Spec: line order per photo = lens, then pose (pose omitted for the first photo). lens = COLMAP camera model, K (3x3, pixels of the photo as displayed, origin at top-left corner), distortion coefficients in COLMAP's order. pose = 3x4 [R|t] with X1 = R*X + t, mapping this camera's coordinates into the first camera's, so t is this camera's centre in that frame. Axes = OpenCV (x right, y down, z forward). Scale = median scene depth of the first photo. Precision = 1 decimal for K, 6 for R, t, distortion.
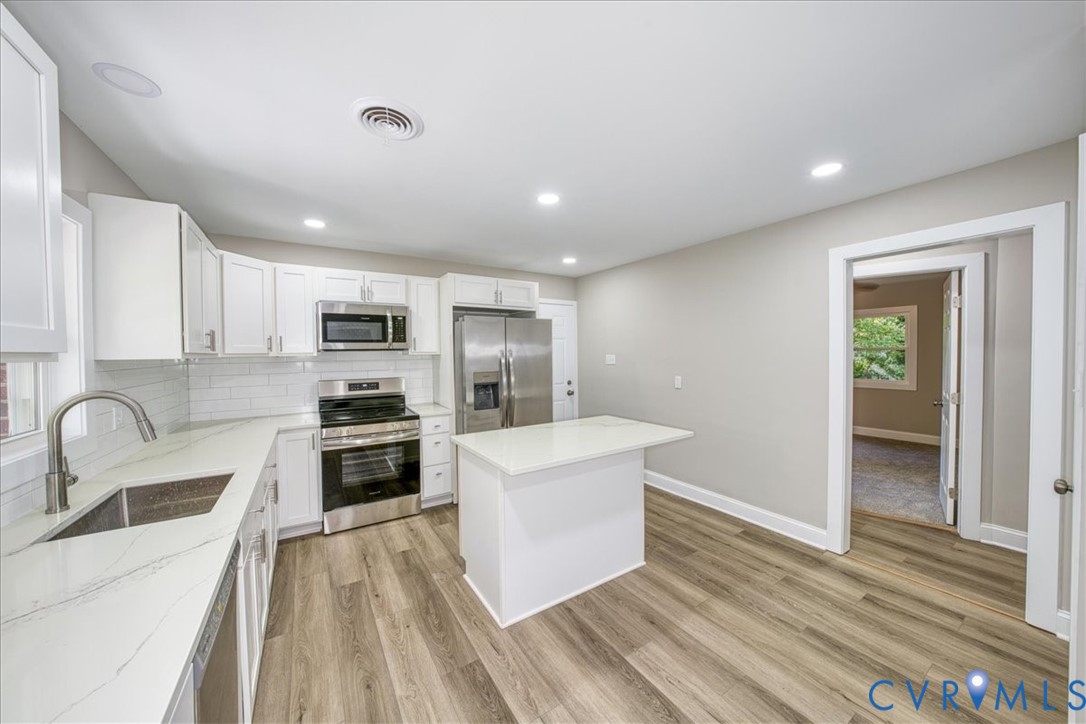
lens RADIAL K [[376.5, 0, 544.8], [0, 376.5, 359.8], [0, 0, 1]] dist [-0.029748, 0.006254]
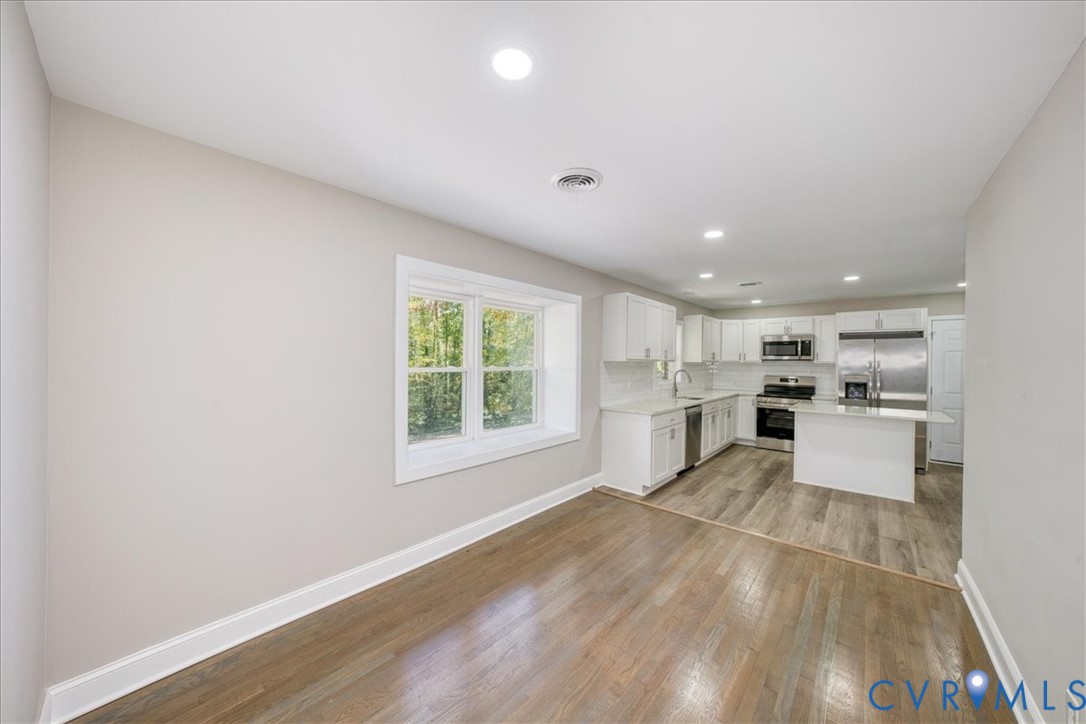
lens RADIAL K [[376.5, 0, 544.8], [0, 376.5, 359.8], [0, 0, 1]] dist [-0.029748, 0.006254]
pose [[0.280633, 0.014048, -0.959712, 1.045588], [-0.032532, 0.999458, 0.005117, 0.002904], [0.959264, 0.029785, 0.280937, -0.729024]]
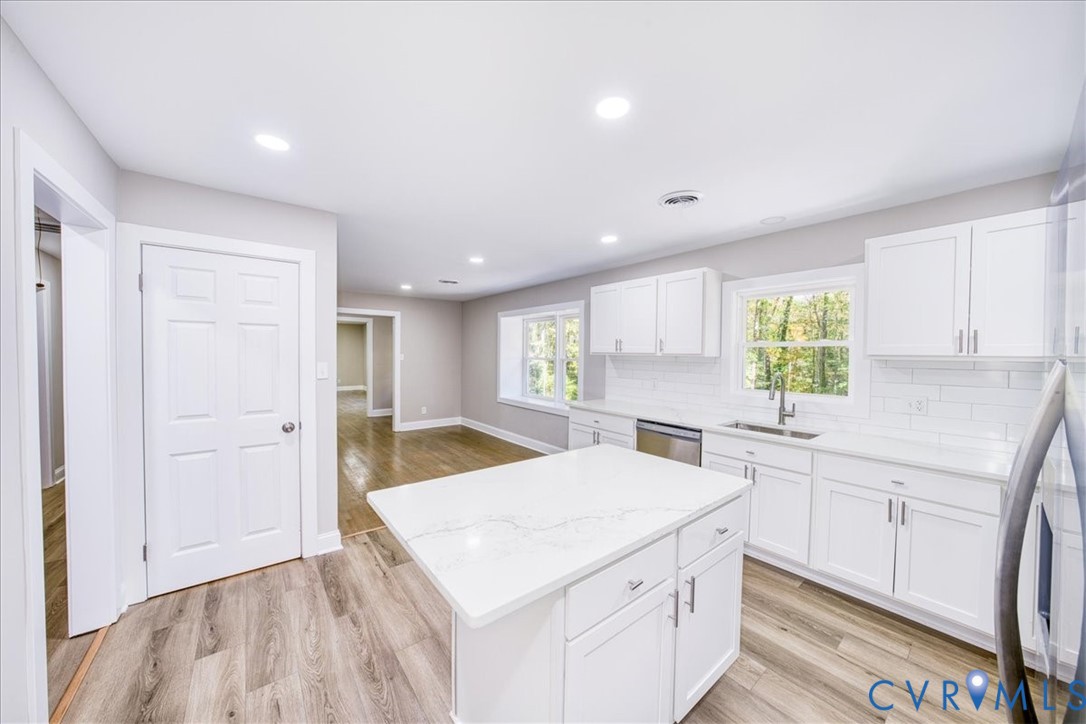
lens RADIAL K [[376.0, 0, 538.2], [0, 376.0, 360.4], [0, 0, 1]] dist [0.001748, -0.000004]
pose [[-0.995921, 0.001689, -0.090215, 0.152117], [-0.001824, 0.999244, 0.038845, -0.027566], [0.090213, 0.038851, -0.995164, 1.291155]]
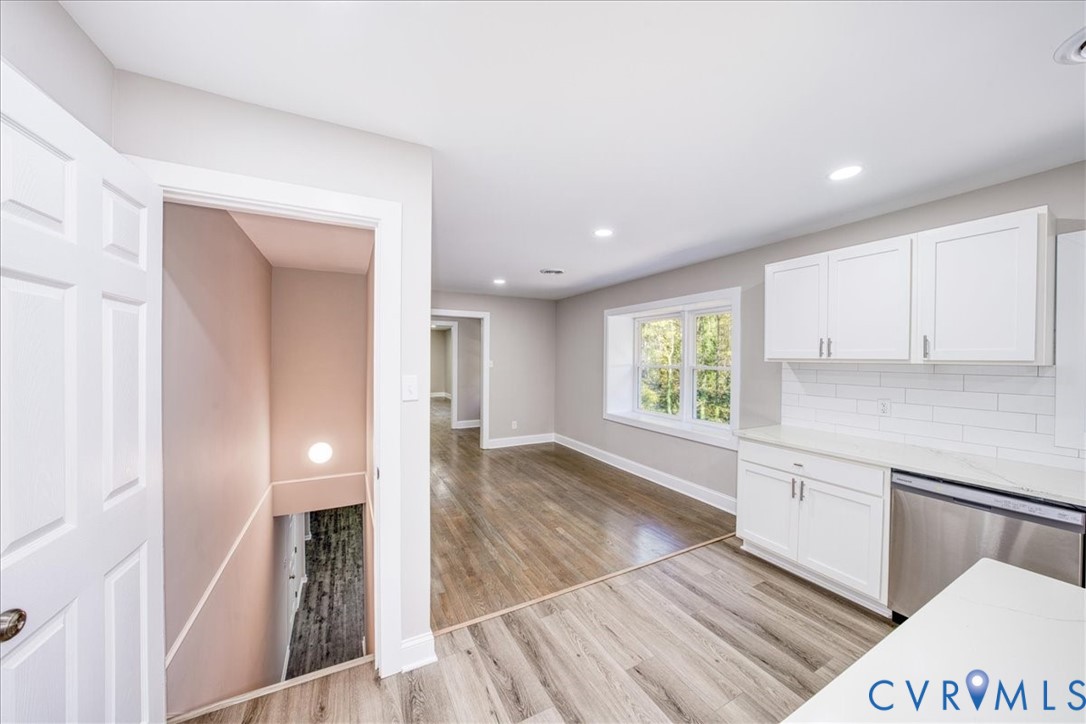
lens RADIAL K [[376.5, 0, 544.8], [0, 376.5, 359.8], [0, 0, 1]] dist [-0.029748, 0.006254]
pose [[-0.996862, 0.002035, 0.079134, 0.321600], [0.003823, 0.999741, 0.022453, -0.023570], [-0.079068, 0.022685, -0.996611, 0.924246]]
